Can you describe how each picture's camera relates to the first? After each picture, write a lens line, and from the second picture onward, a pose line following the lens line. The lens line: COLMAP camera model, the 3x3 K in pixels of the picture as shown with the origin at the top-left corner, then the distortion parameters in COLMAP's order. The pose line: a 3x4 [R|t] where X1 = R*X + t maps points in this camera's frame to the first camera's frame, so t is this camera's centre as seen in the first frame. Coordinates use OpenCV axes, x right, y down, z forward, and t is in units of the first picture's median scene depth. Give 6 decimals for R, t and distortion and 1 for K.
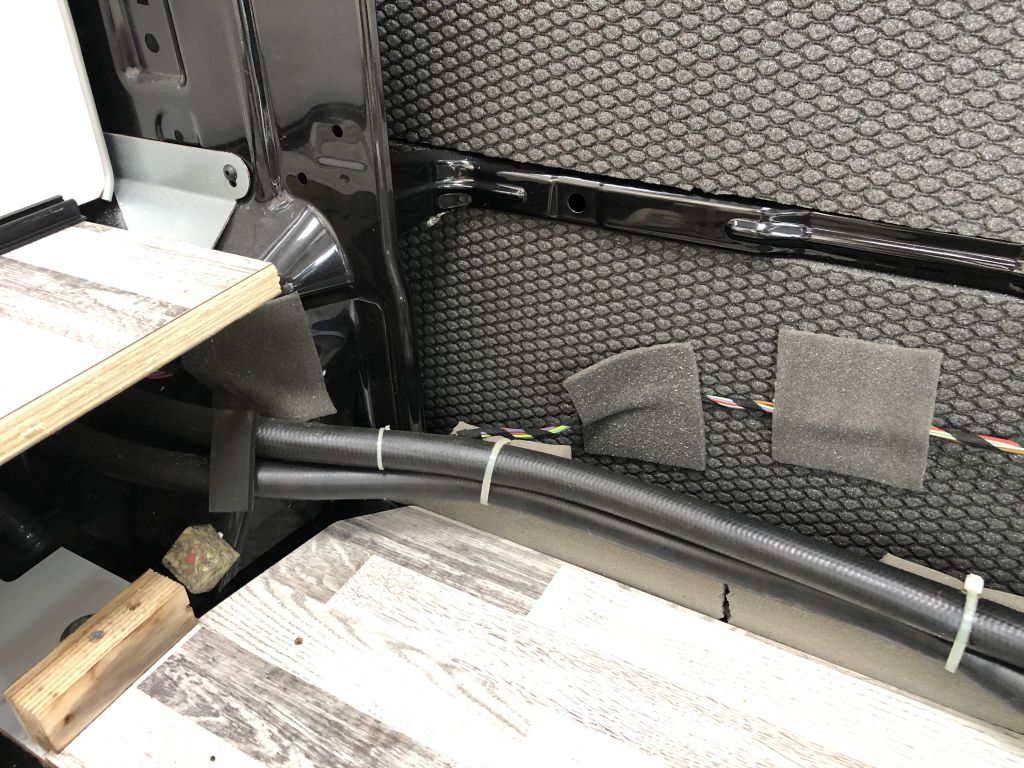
lens RADIAL K [[841.8, 0, 515.3], [0, 841.8, 374.8], [0, 0, 1]] dist [0.000948, 0.011414]
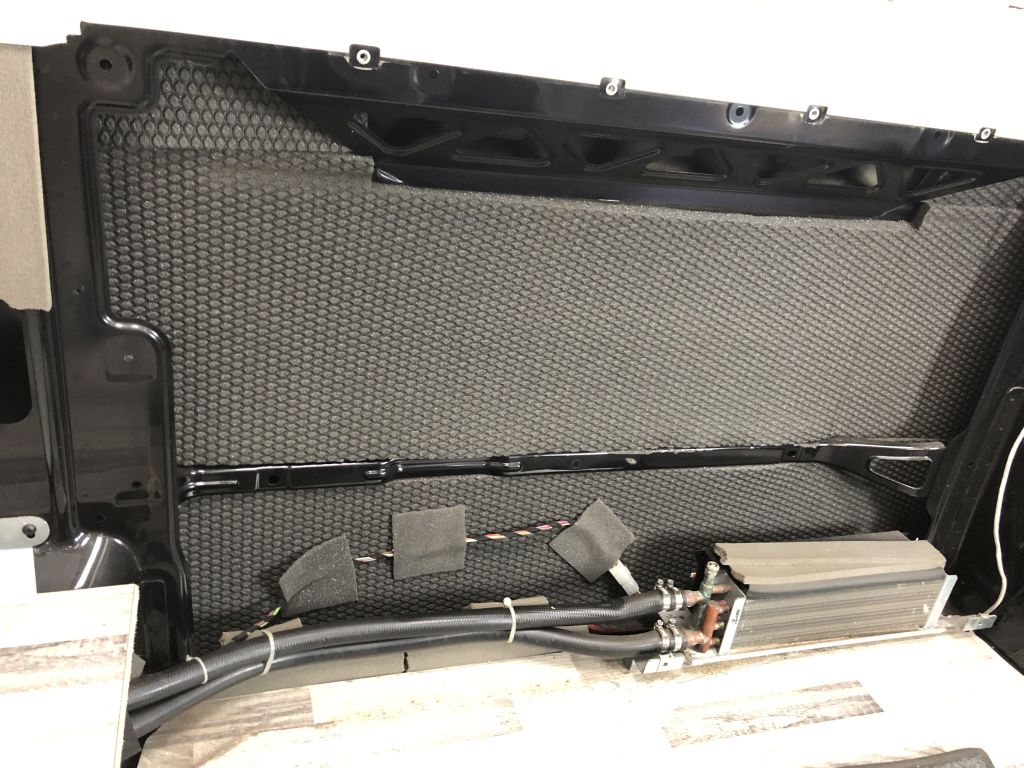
lens RADIAL K [[841.8, 0, 515.6], [0, 841.8, 386.5], [0, 0, 1]] dist [0.000948, 0.011414]
pose [[0.656253, -0.213238, 0.723783, -0.825315], [0.246995, 0.967097, 0.060973, -0.383008], [-0.712970, 0.138757, 0.687329, -0.563827]]
